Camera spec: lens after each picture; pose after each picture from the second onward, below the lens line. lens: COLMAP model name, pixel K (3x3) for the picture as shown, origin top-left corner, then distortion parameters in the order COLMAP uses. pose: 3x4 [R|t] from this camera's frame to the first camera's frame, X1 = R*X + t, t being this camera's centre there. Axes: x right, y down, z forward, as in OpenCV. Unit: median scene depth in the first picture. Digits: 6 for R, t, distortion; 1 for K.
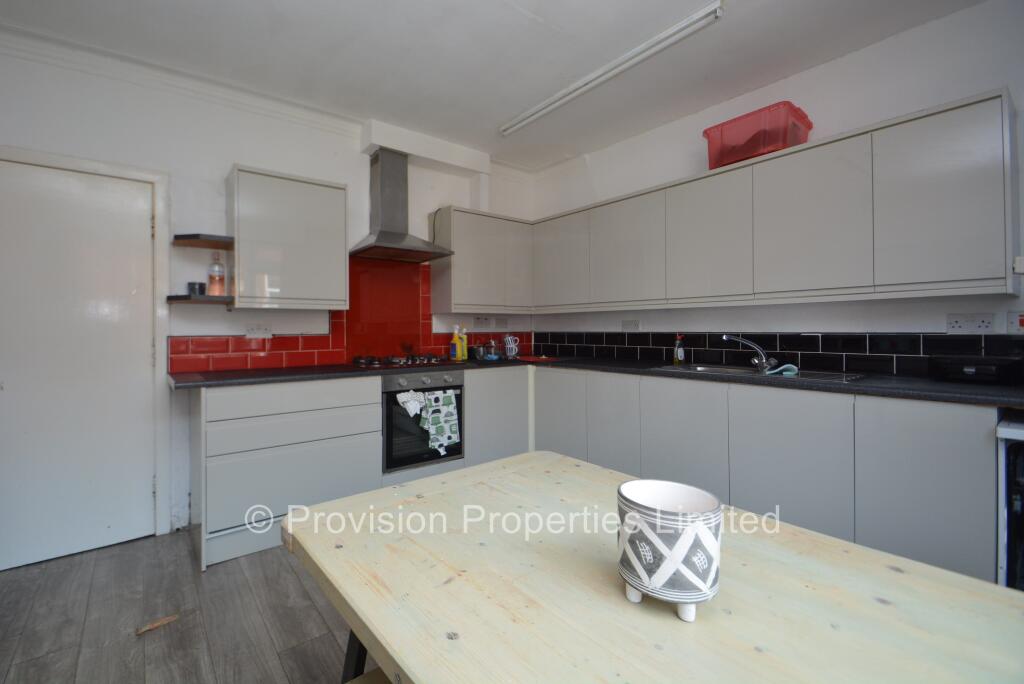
lens RADIAL K [[447.3, 0, 468.3], [0, 447.3, 327.8], [0, 0, 1]] dist [-0.012284, -0.005473]
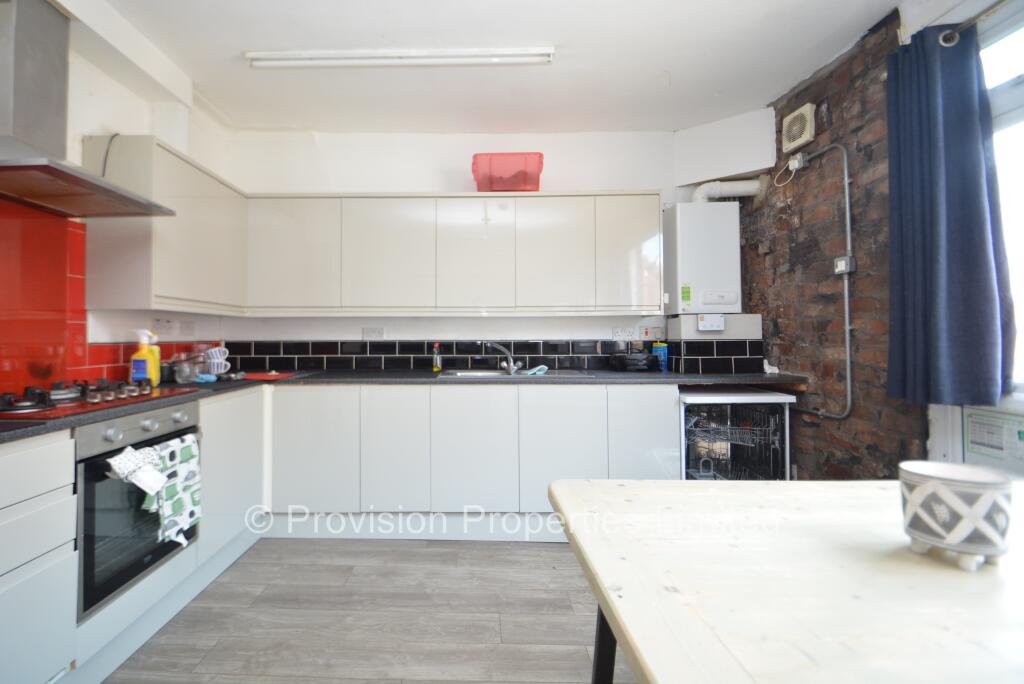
lens RADIAL K [[447.3, 0, 475.6], [0, 447.3, 328.9], [0, 0, 1]] dist [-0.012284, -0.005473]
pose [[0.584699, 0.019620, 0.811013, -0.311724], [-0.002050, 0.999740, -0.022708, 0.006991], [-0.811247, 0.011614, 0.584588, 0.332535]]
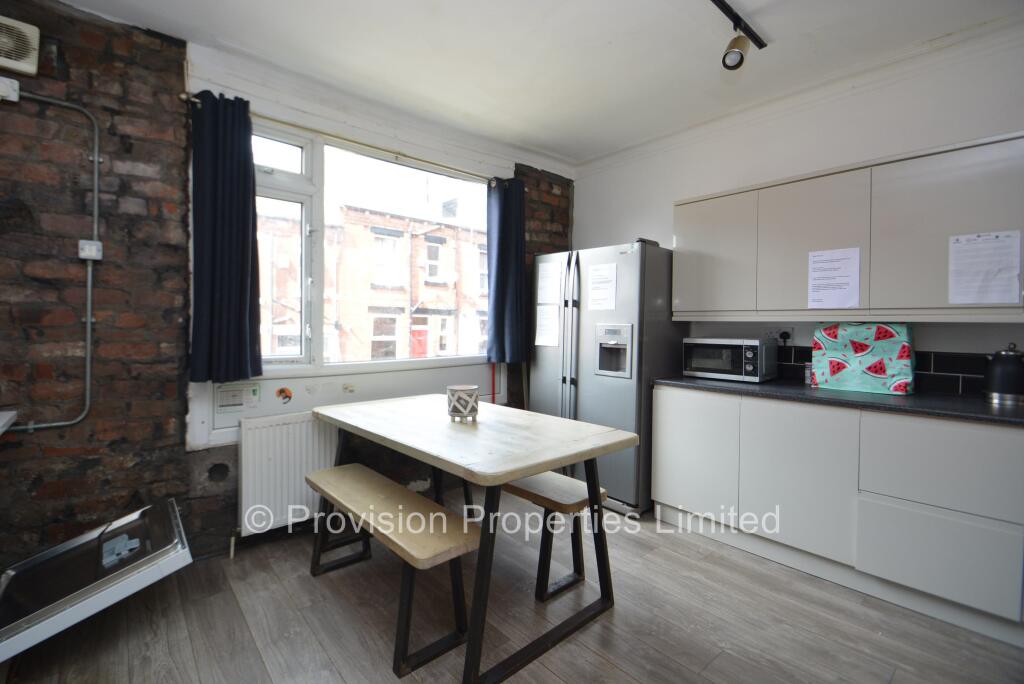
lens RADIAL K [[447.3, 0, 484.6], [0, 447.3, 329.0], [0, 0, 1]] dist [-0.012284, -0.005473]
pose [[-0.997518, -0.005191, -0.070220, 0.120373], [-0.005883, 0.999936, 0.009655, -0.010175], [0.070165, 0.010044, -0.997485, 0.992096]]
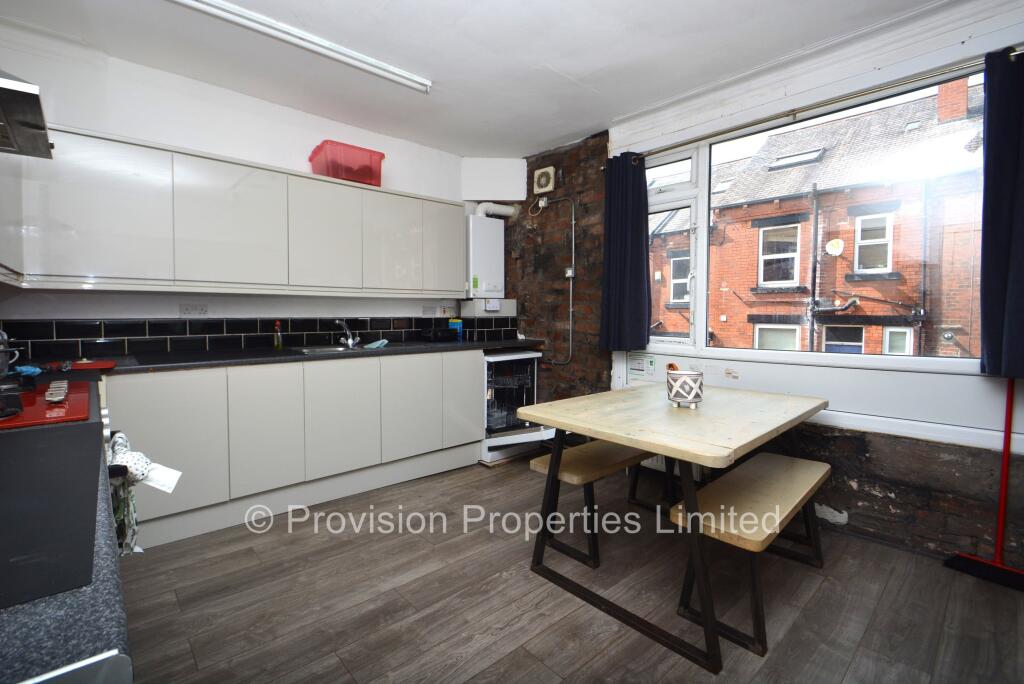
lens RADIAL K [[447.3, 0, 478.0], [0, 447.3, 328.8], [0, 0, 1]] dist [-0.012284, -0.005473]
pose [[-0.093539, -0.028324, 0.995213, -0.589652], [-0.002030, 0.999599, 0.028258, 0.005011], [-0.995614, 0.000623, -0.093559, 0.651549]]
